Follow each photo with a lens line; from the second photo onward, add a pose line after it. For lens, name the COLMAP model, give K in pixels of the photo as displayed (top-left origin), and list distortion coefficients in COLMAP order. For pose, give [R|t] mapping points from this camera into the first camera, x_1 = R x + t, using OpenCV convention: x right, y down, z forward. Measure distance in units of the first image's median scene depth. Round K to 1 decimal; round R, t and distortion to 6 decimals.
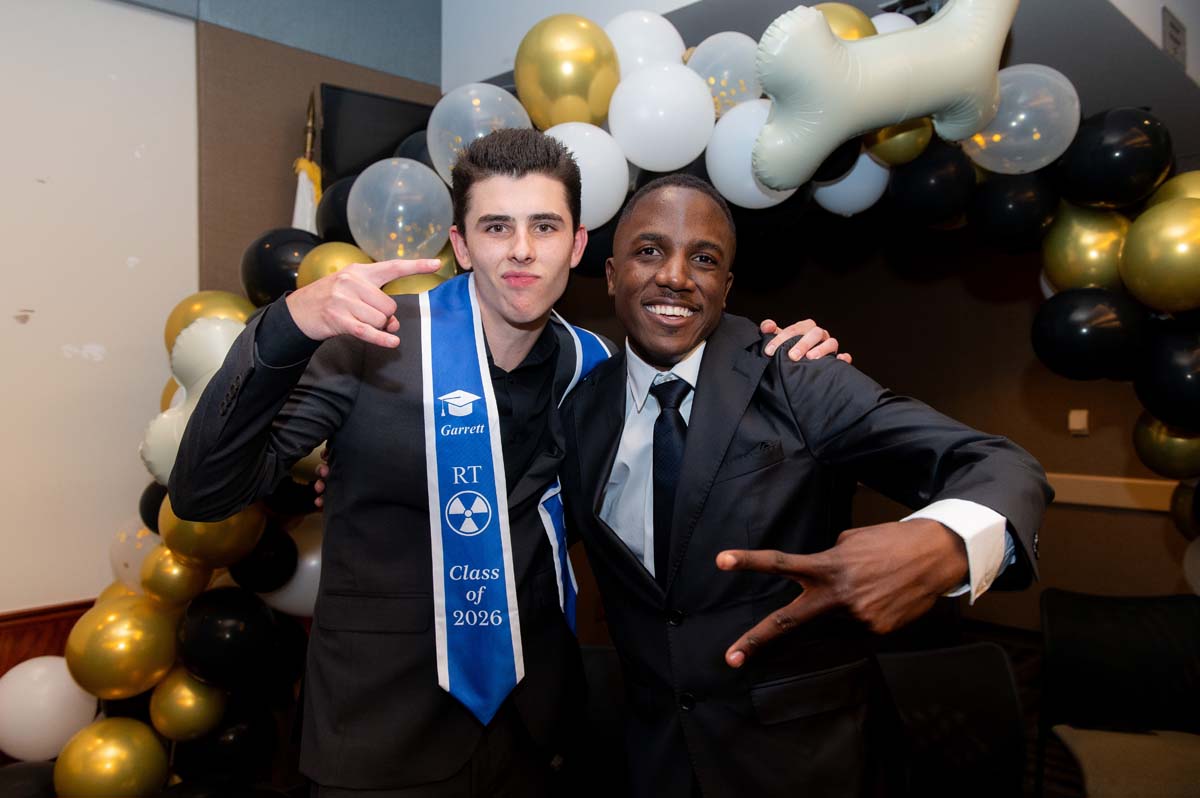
lens RADIAL K [[947.0, 0, 597.8], [0, 947.0, 407.1], [0, 0, 1]] dist [0.003693, 0.011512]
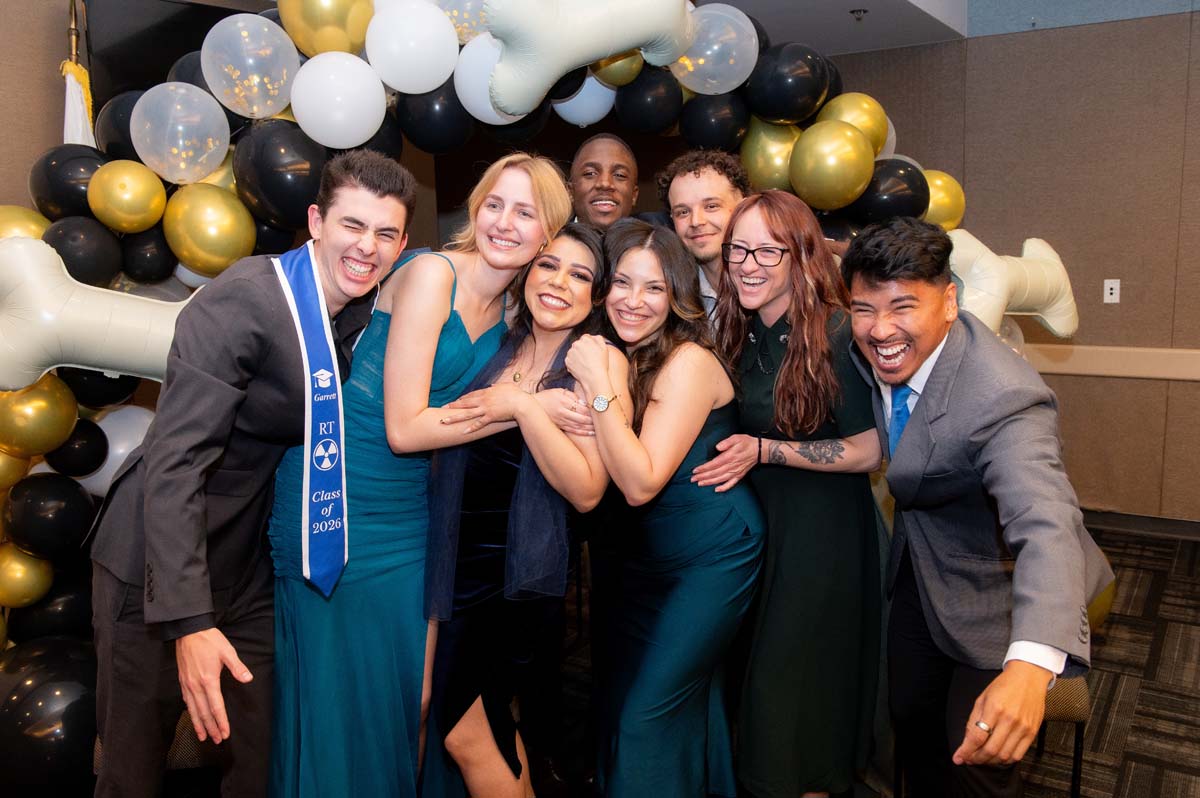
lens RADIAL K [[1047.4, 0, 602.6], [0, 1047.4, 406.0], [0, 0, 1]] dist [-0.006604, 0.008845]
pose [[0.981595, -0.053876, 0.183216, 0.035526], [0.029246, 0.990473, 0.134566, -0.036248], [-0.188720, -0.126731, 0.973819, -0.328432]]
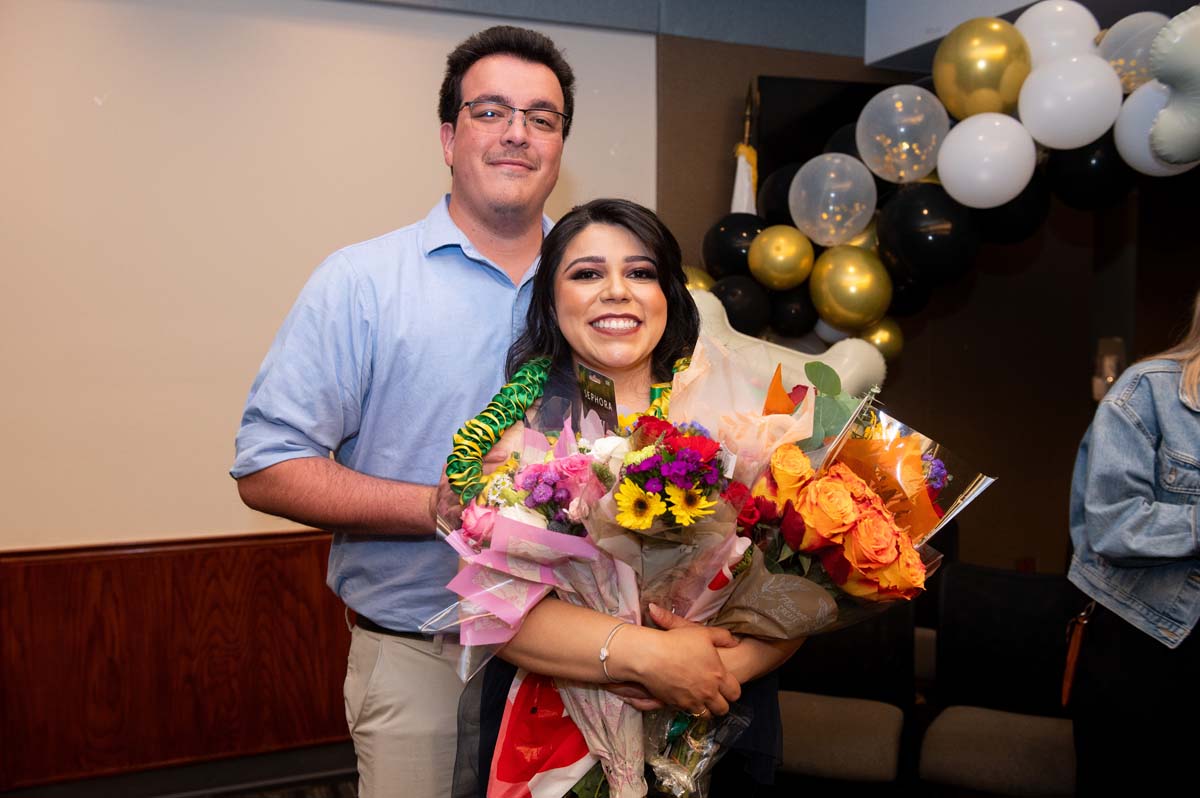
lens RADIAL K [[1178.2, 0, 594.4], [0, 1178.2, 407.9], [0, 0, 1]] dist [0.041925, 0.000000]
pose [[0.930585, 0.017486, -0.365658, 0.063372], [-0.006843, 0.999515, 0.030381, 0.017399], [0.366012, -0.025770, 0.930253, -0.505915]]
